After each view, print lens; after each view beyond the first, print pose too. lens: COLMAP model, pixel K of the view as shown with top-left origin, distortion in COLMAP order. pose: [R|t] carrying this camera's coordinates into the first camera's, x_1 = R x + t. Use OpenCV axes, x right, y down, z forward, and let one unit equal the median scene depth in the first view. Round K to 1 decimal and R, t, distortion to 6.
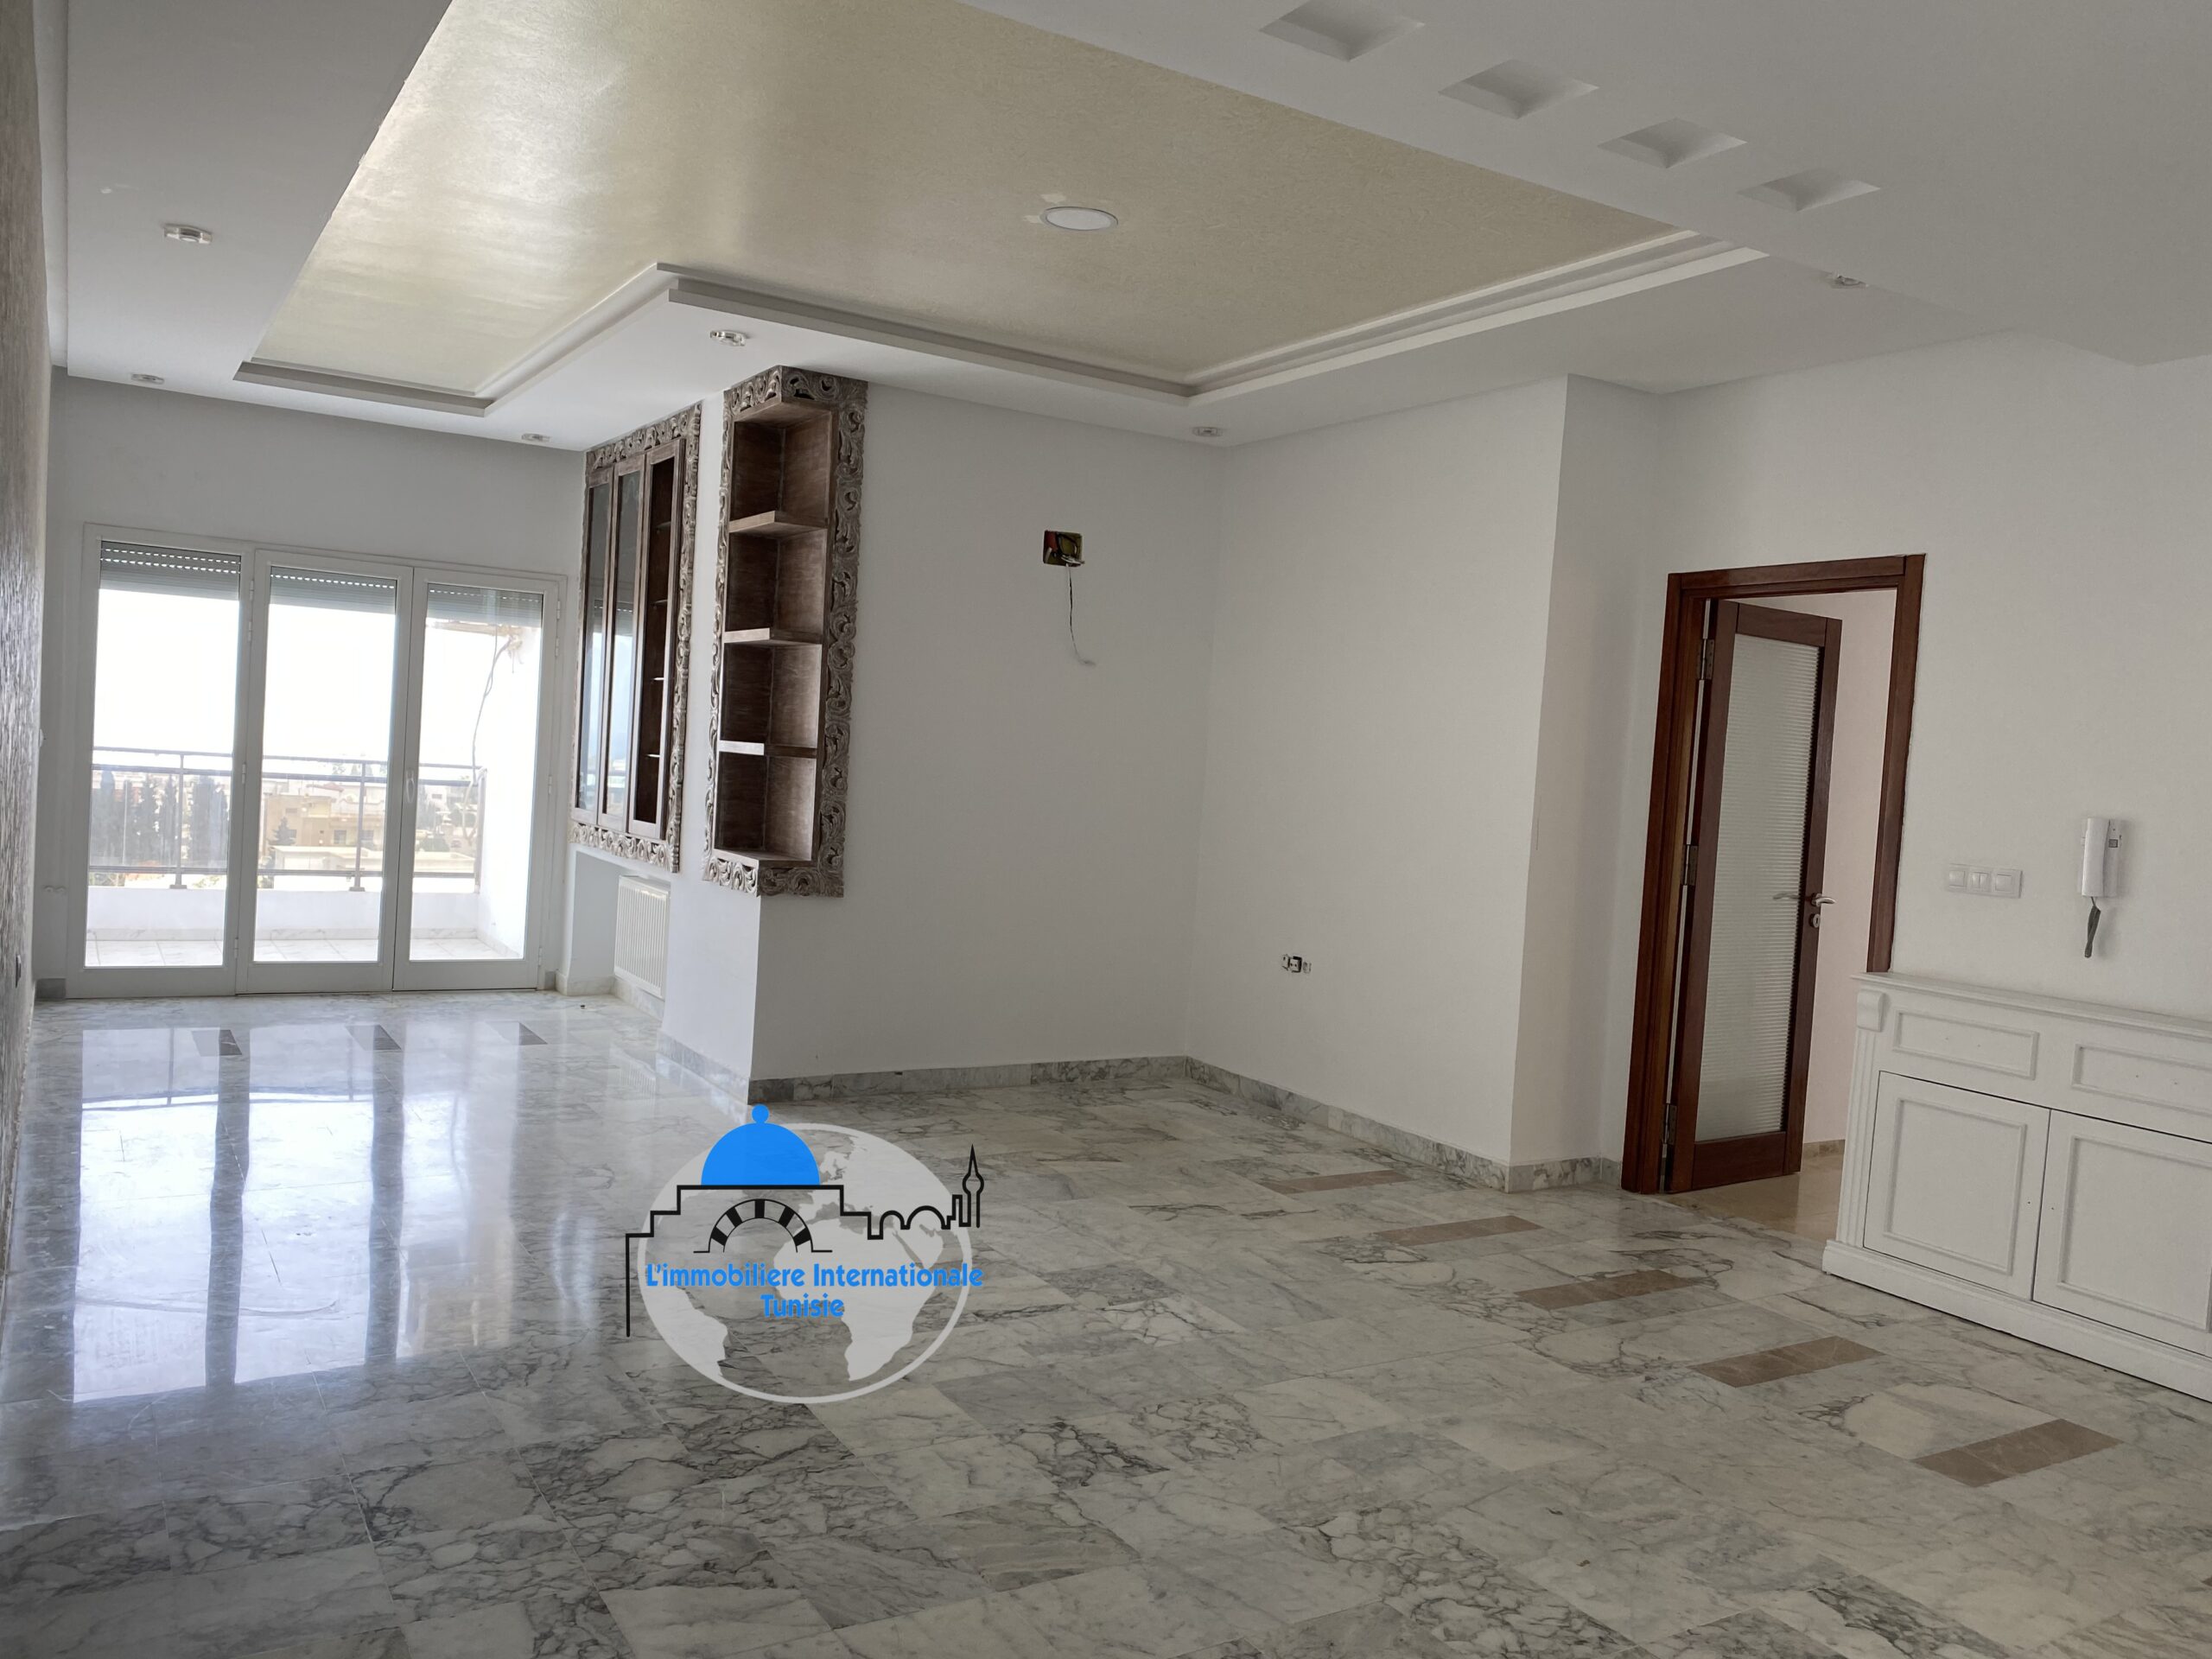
lens RADIAL K [[1698.7, 0, 1104.8], [0, 1698.7, 828.8], [0, 0, 1]] dist [0.035177, -0.031221]
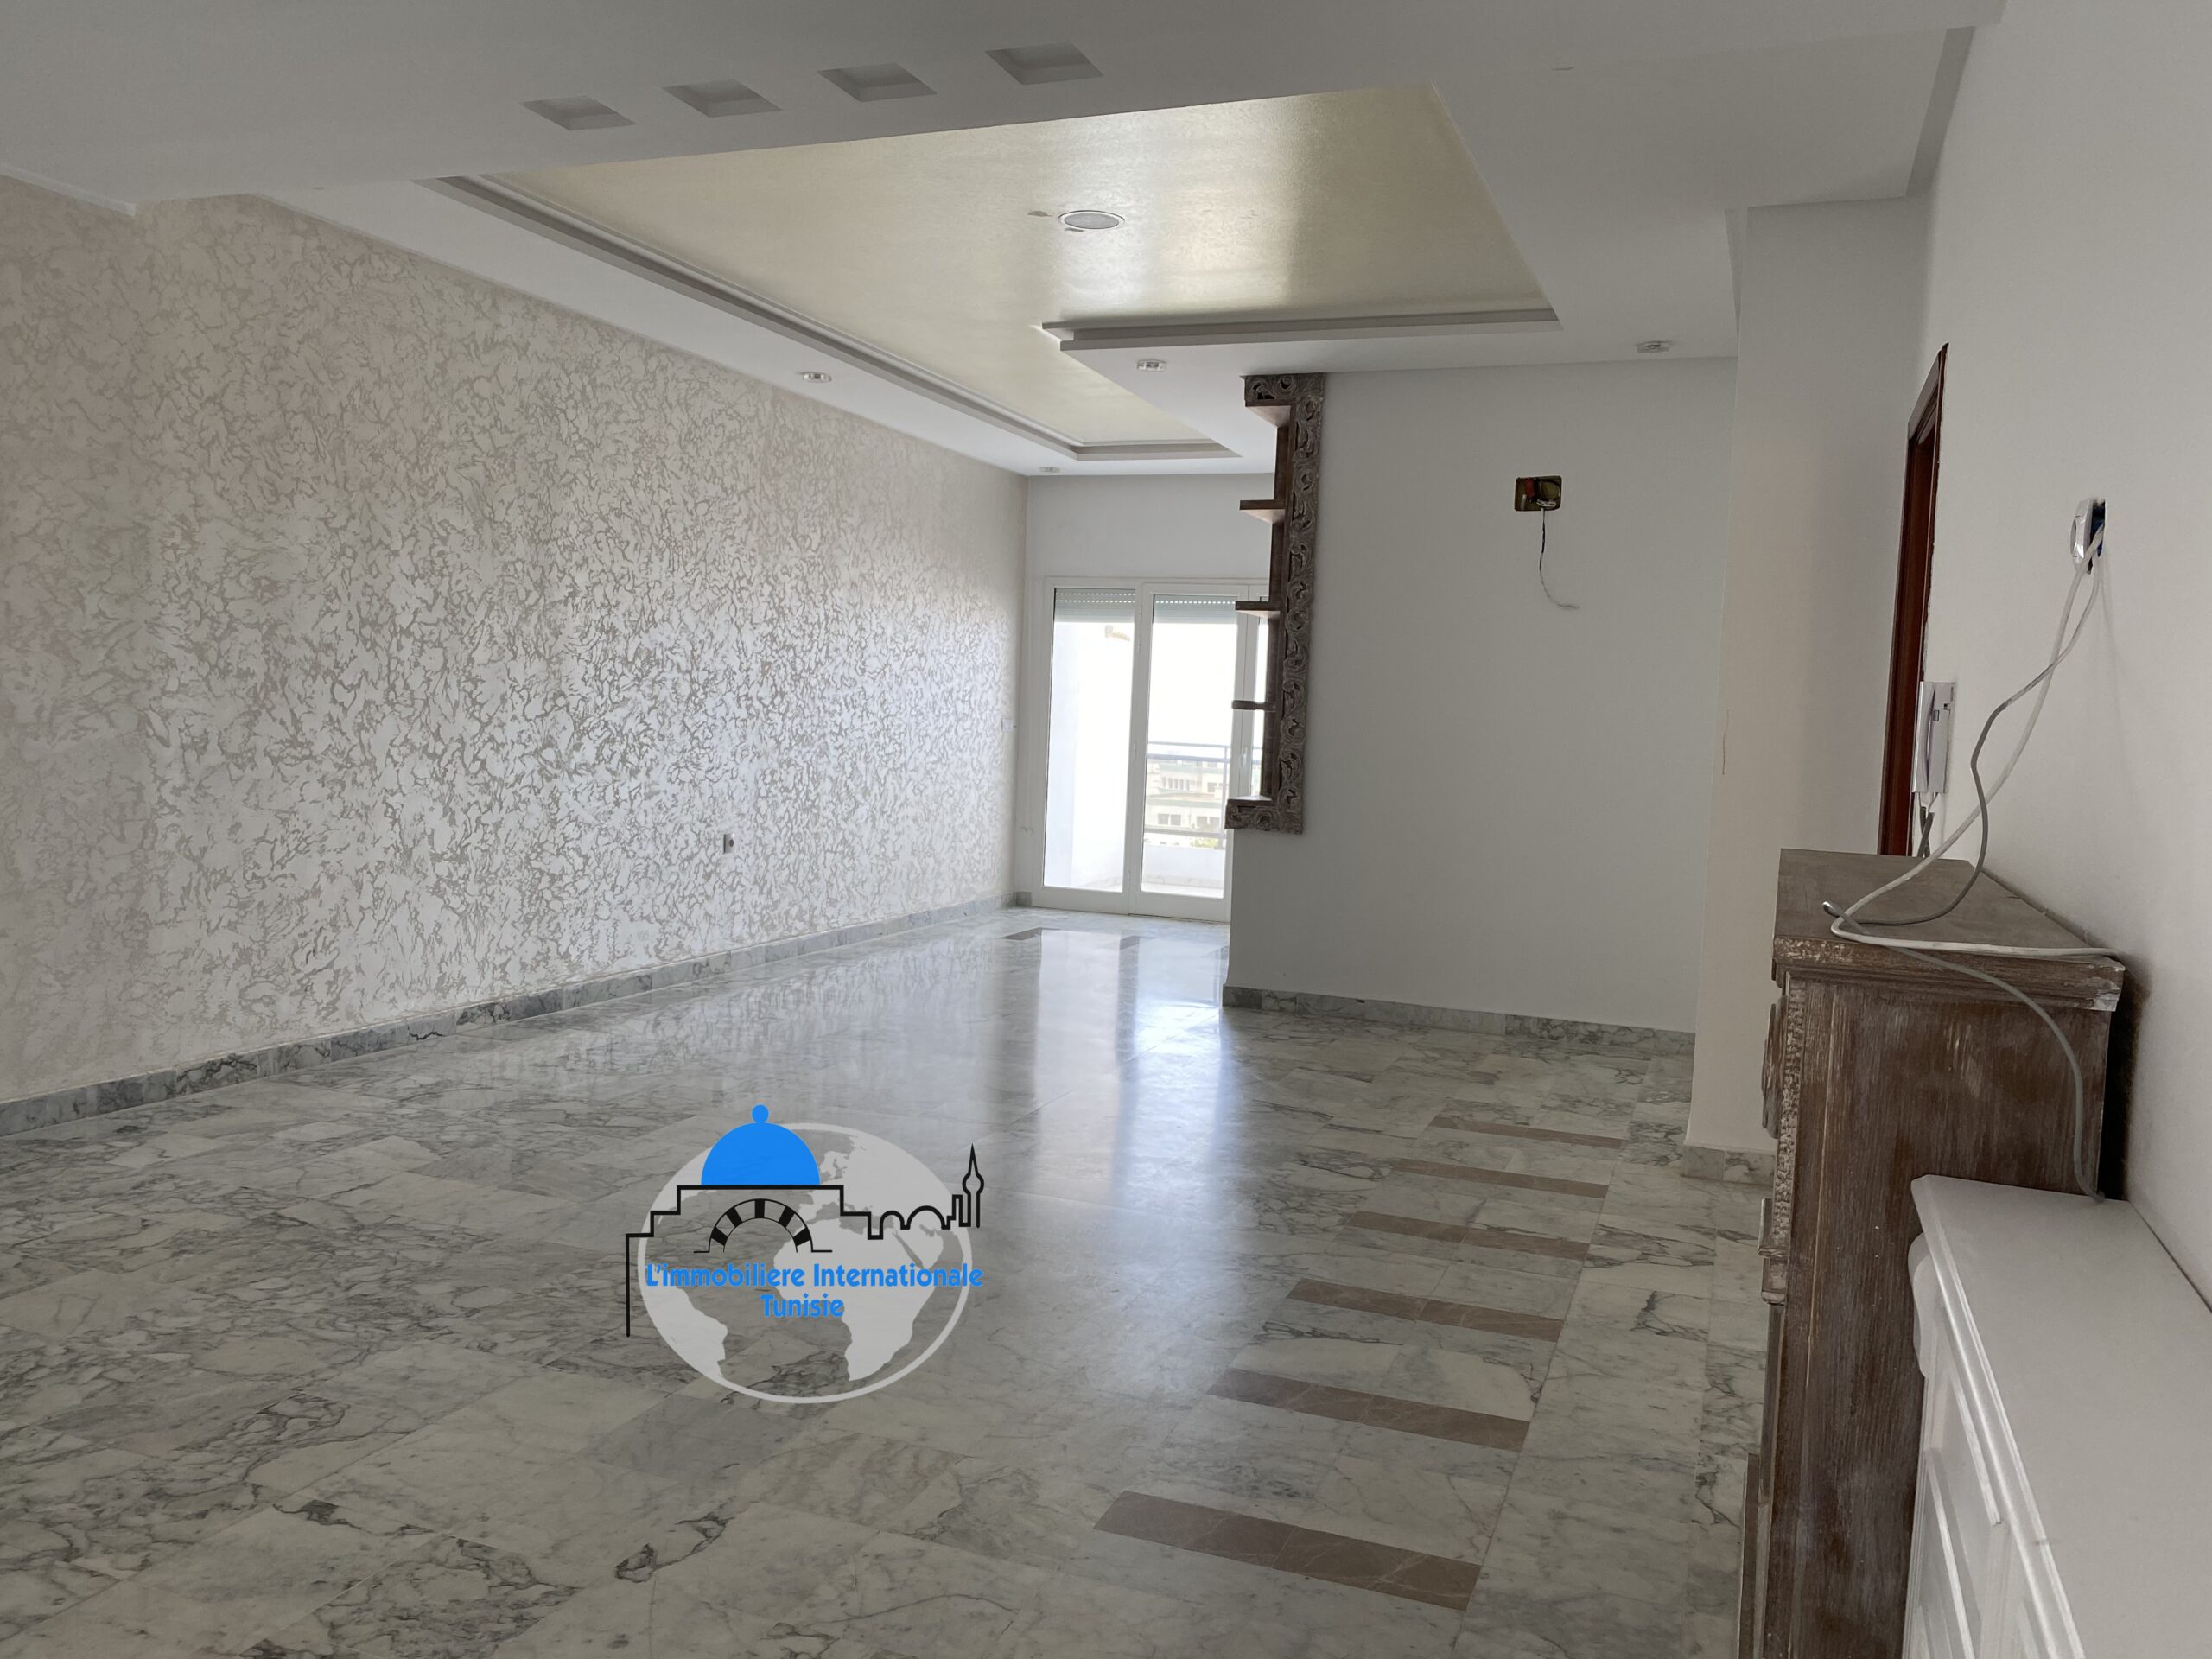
lens RADIAL K [[1698.7, 0, 1111.5], [0, 1698.7, 831.9], [0, 0, 1]] dist [0.035177, -0.031221]
pose [[0.604212, 0.015112, -0.796680, 0.792992], [-0.036583, 0.999292, -0.008789, 0.063366], [0.795984, 0.034455, 0.604337, 0.265172]]
